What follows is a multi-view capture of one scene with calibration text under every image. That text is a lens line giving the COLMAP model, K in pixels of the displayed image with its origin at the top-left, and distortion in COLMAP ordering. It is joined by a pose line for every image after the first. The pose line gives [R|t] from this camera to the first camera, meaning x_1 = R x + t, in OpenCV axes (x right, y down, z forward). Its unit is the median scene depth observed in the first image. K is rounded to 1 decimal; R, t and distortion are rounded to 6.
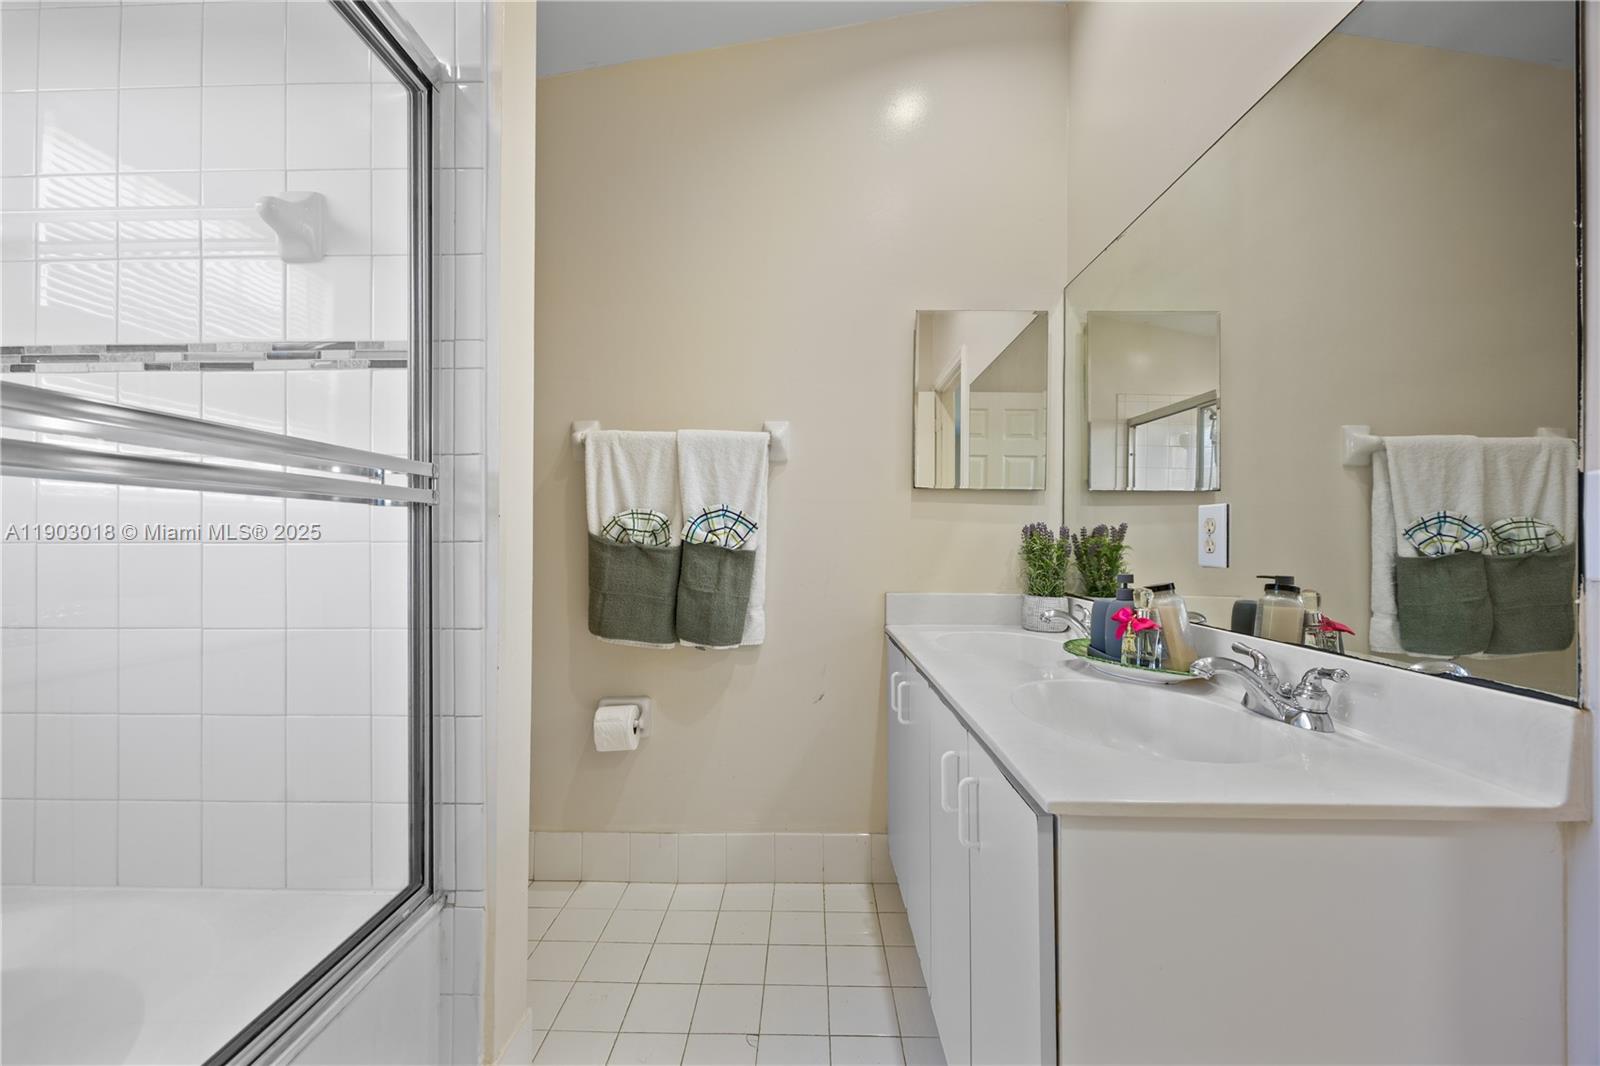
lens RADIAL K [[642.2, 0, 800.0], [0, 642.2, 533.0], [0, 0, 1]] dist [0.001450, 0.000010]
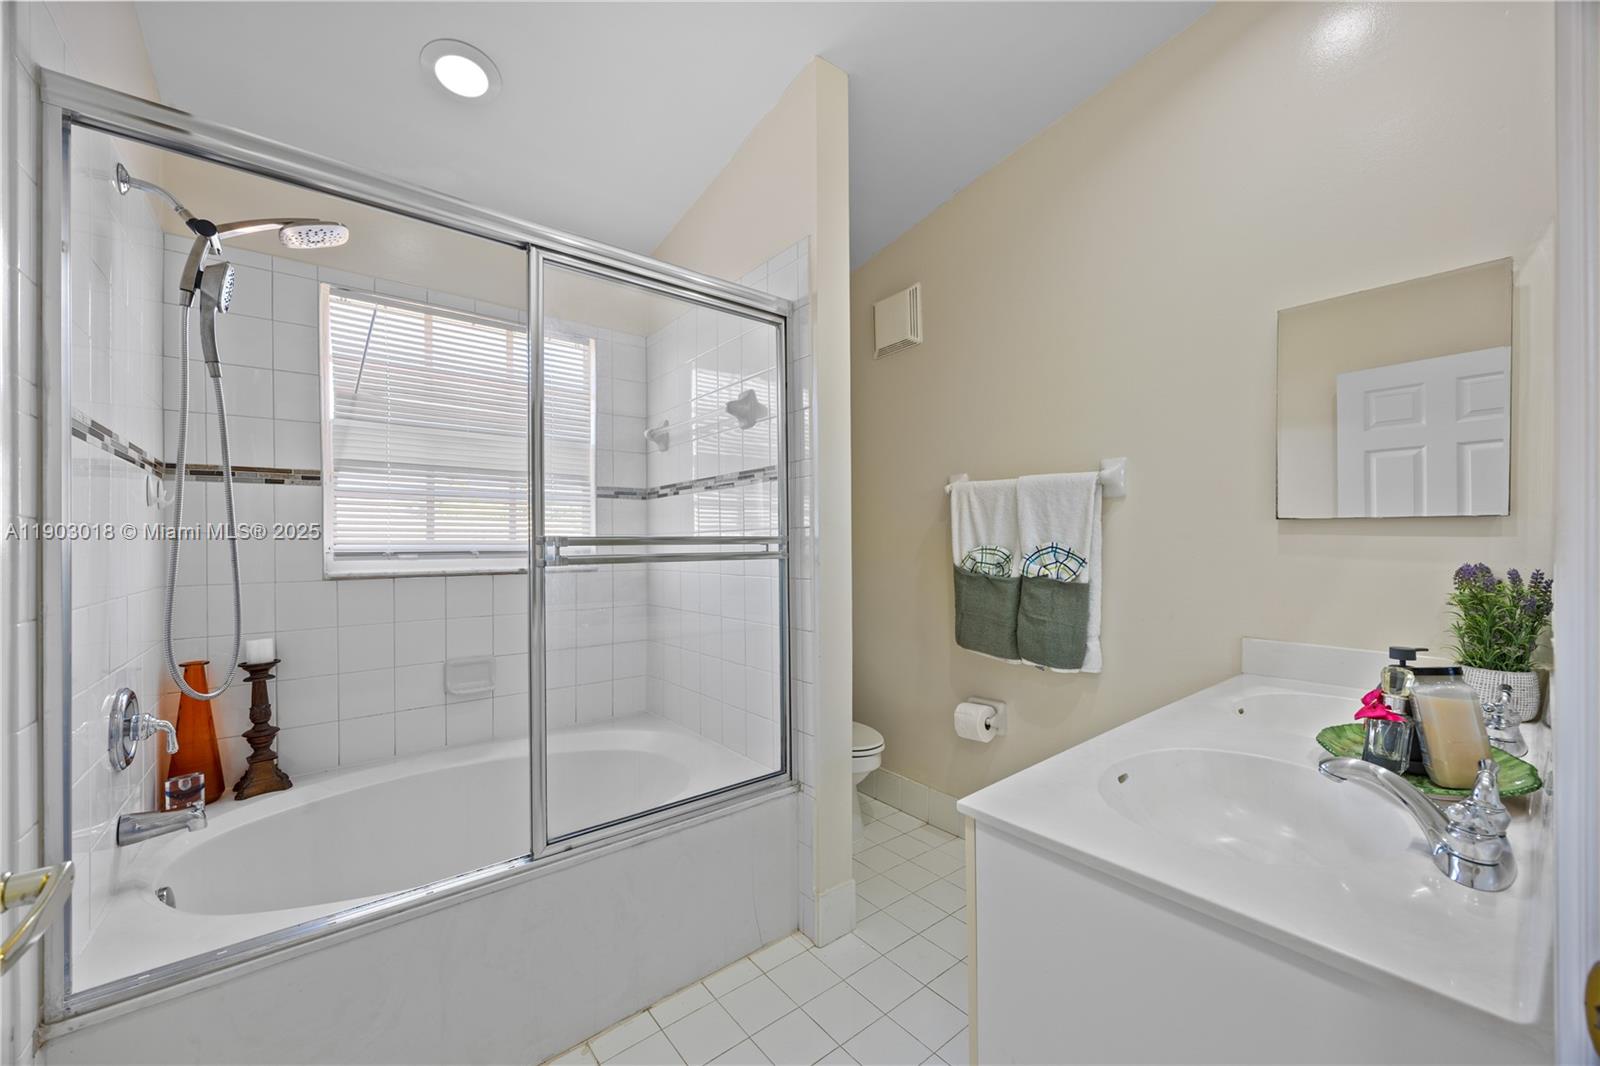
lens RADIAL K [[657.7, 0, 800.0], [0, 657.7, 533.0], [0, 0, 1]] dist [-0.001184, -0.000176]
pose [[0.625588, -0.010549, -0.780082, 0.497674], [0.013479, 0.999905, -0.002712, -0.062295], [0.780037, -0.008818, 0.625671, -0.056516]]
